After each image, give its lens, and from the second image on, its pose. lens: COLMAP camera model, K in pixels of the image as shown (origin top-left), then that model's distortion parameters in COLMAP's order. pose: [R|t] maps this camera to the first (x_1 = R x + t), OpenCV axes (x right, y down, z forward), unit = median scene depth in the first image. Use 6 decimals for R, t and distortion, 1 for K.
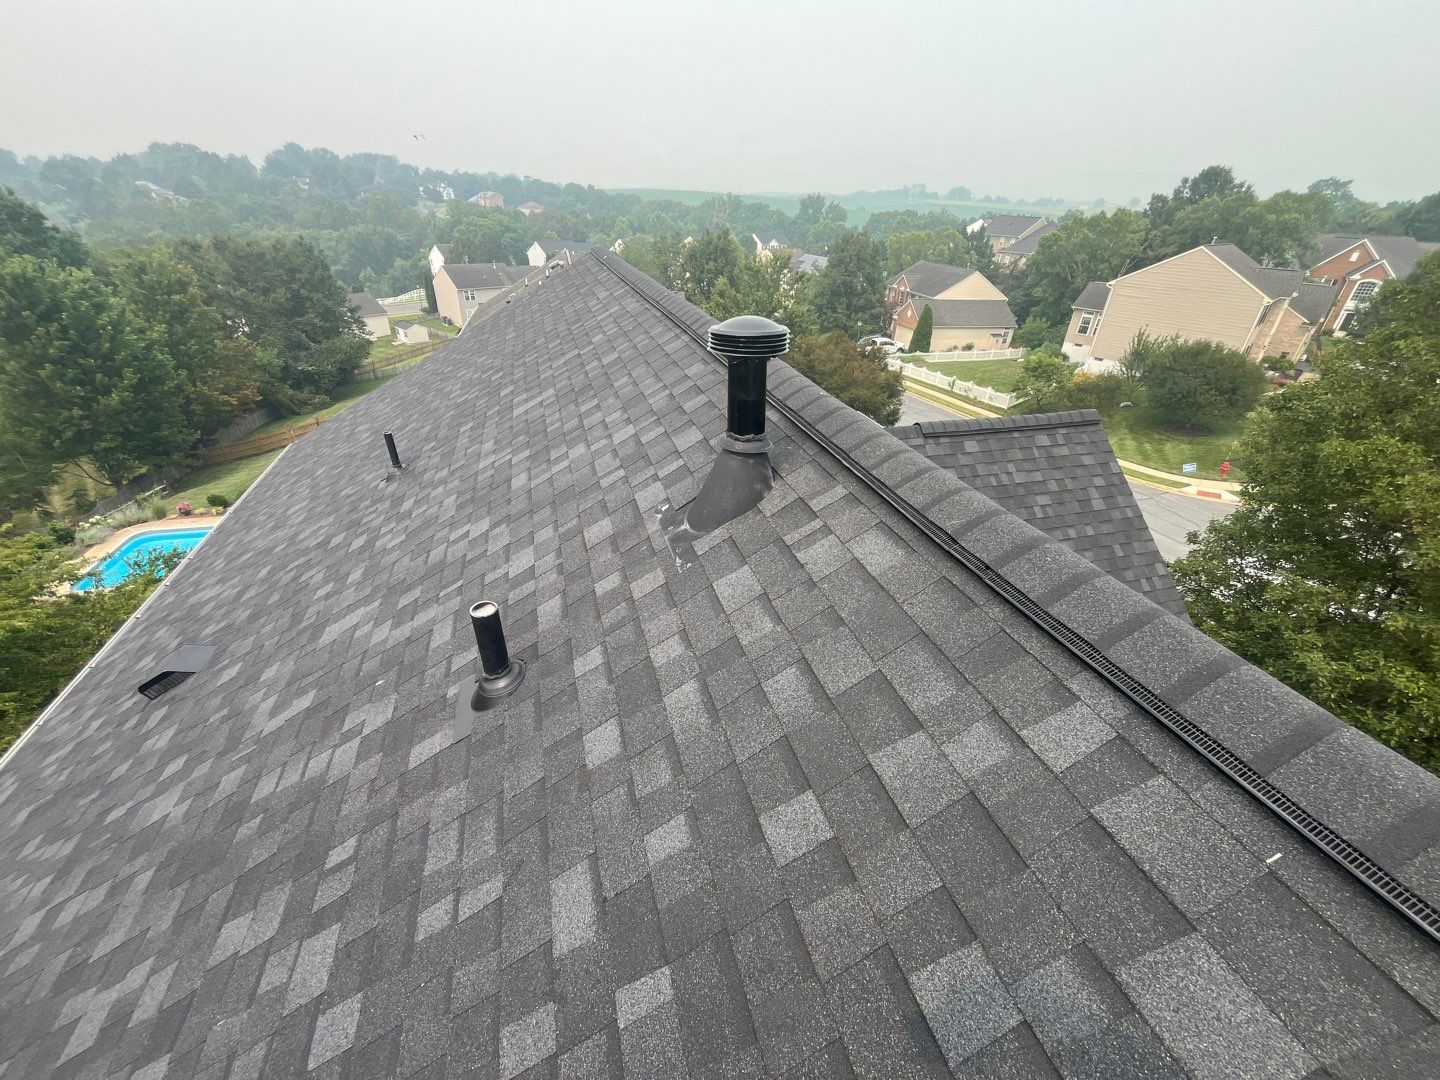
lens RADIAL K [[587.3, 0, 717.8], [0, 587.3, 542.7], [0, 0, 1]] dist [-0.000626, 0.000273]
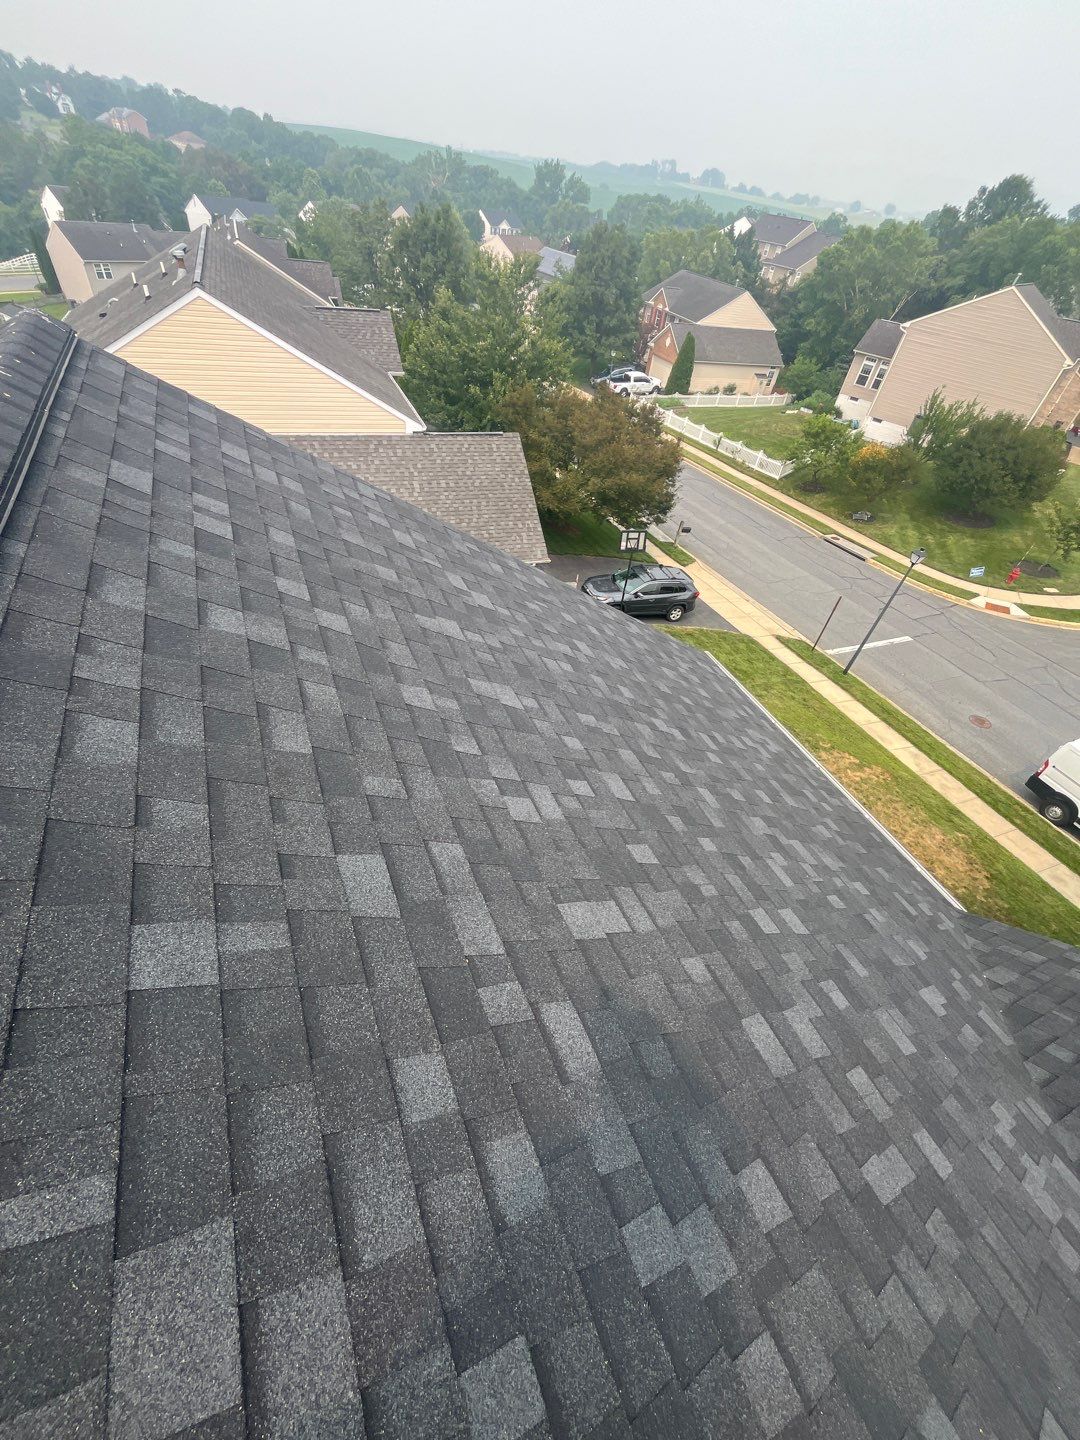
lens RADIAL K [[587.3, 0, 540.0], [0, 587.3, 720.0], [0, 0, 1]] dist [-0.000626, 0.000273]
pose [[0.988405, -0.030098, 0.148830, -0.000017], [-0.004948, 0.973254, 0.229680, -0.067305], [-0.151763, -0.227753, 0.961819, 0.112374]]
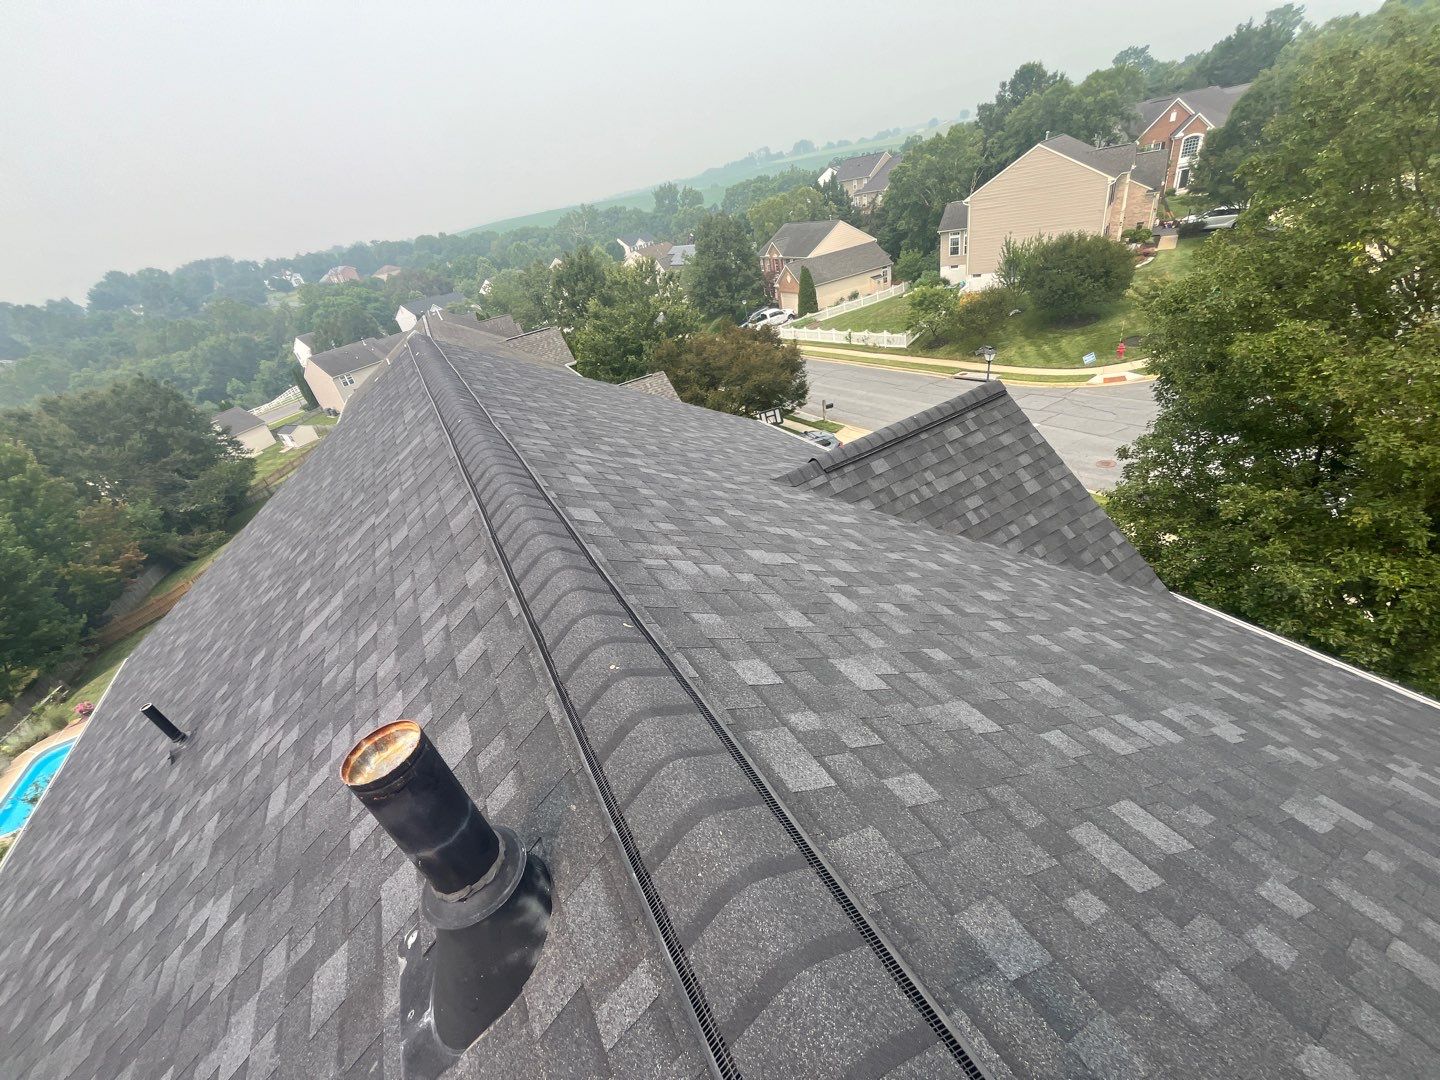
lens RADIAL K [[585.9, 0, 719.6], [0, 585.9, 542.4], [0, 0, 1]] dist [-0.000341, -0.000469]
pose [[0.953117, -0.294119, 0.071153, 0.013811], [0.293578, 0.955762, 0.018178, -0.017792], [-0.073352, 0.003563, 0.997300, 0.019026]]
